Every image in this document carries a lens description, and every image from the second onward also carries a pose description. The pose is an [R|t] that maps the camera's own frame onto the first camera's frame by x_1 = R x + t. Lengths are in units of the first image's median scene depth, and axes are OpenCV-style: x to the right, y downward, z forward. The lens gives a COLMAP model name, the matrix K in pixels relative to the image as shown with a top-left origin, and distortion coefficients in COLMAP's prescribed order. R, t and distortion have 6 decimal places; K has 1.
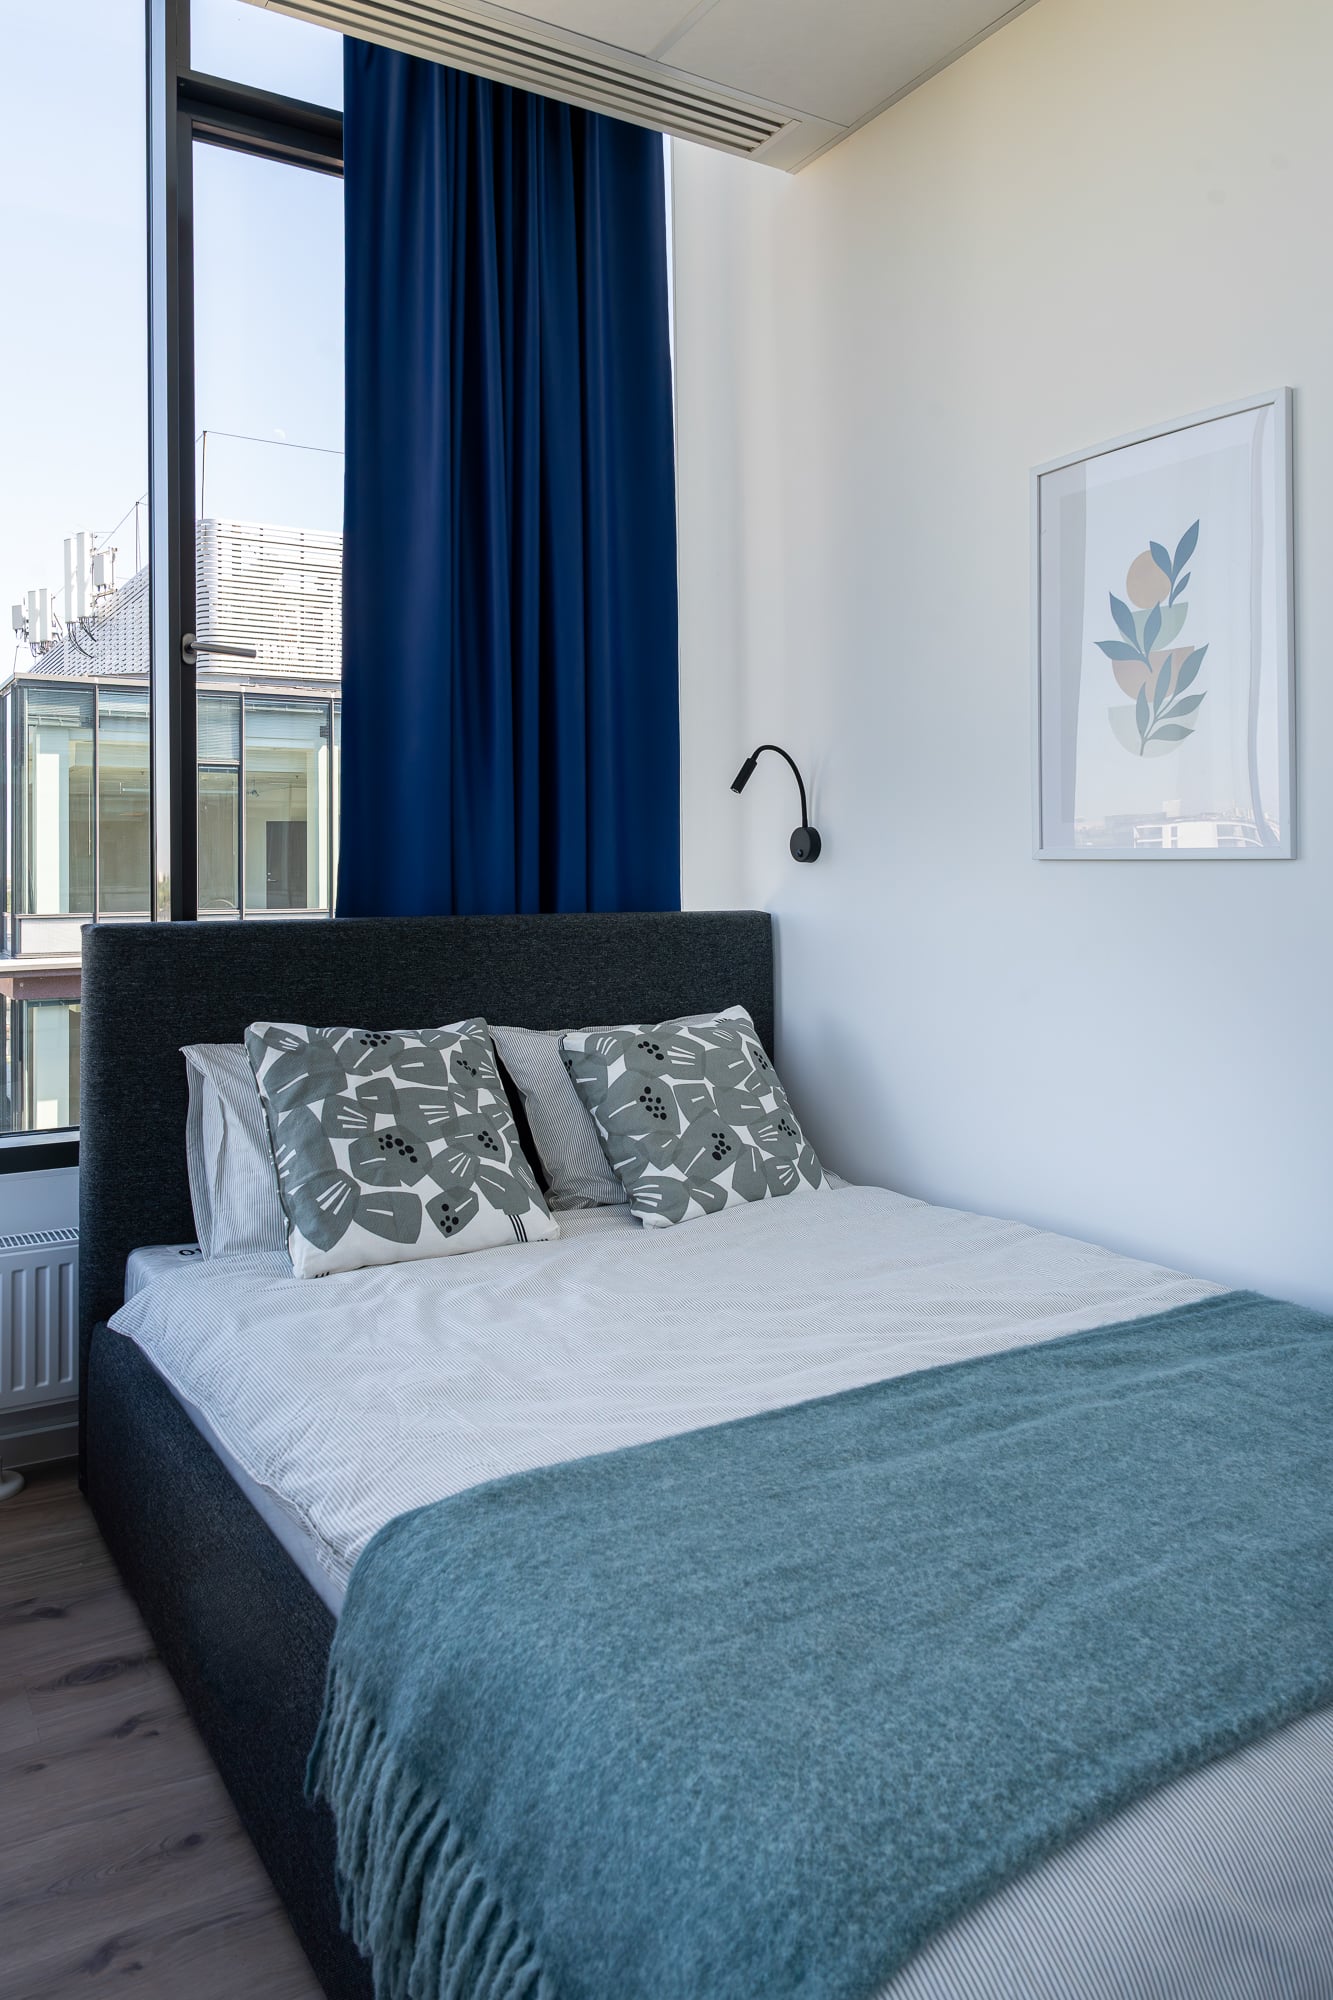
lens RADIAL K [[1373.9, 0, 666.3], [0, 1373.9, 858.5], [0, 0, 1]] dist [0.002347, -0.004837]
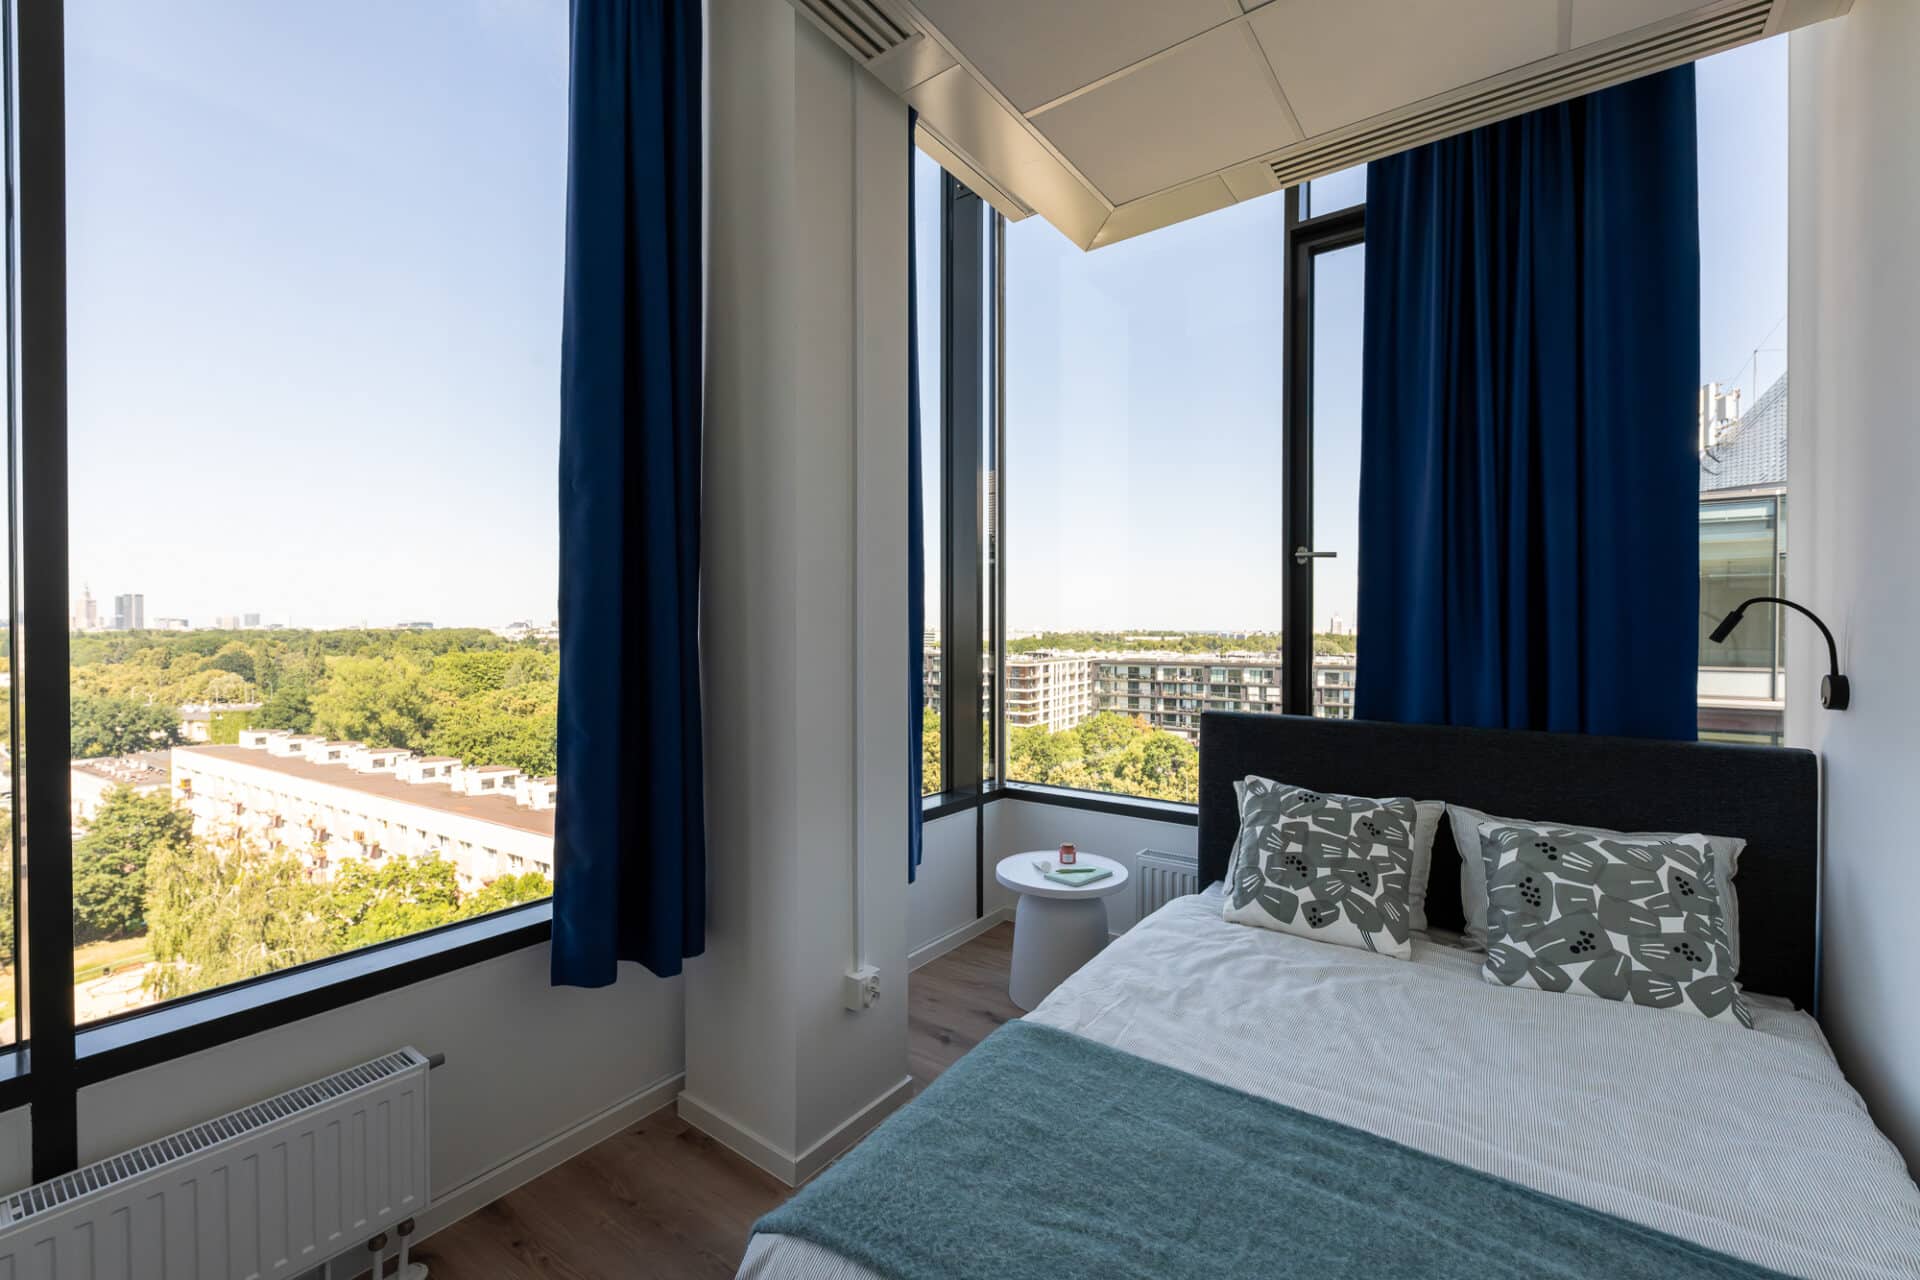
lens RADIAL K [[780.1, 0, 960.0], [0, 780.1, 640.0], [0, 0, 1]] dist [-0.002021, -0.000550]
pose [[0.395759, 0.017987, -0.918178, 0.475623], [0.000333, 0.999805, 0.019729, -0.077099], [0.918354, -0.008114, 0.395676, 0.234658]]
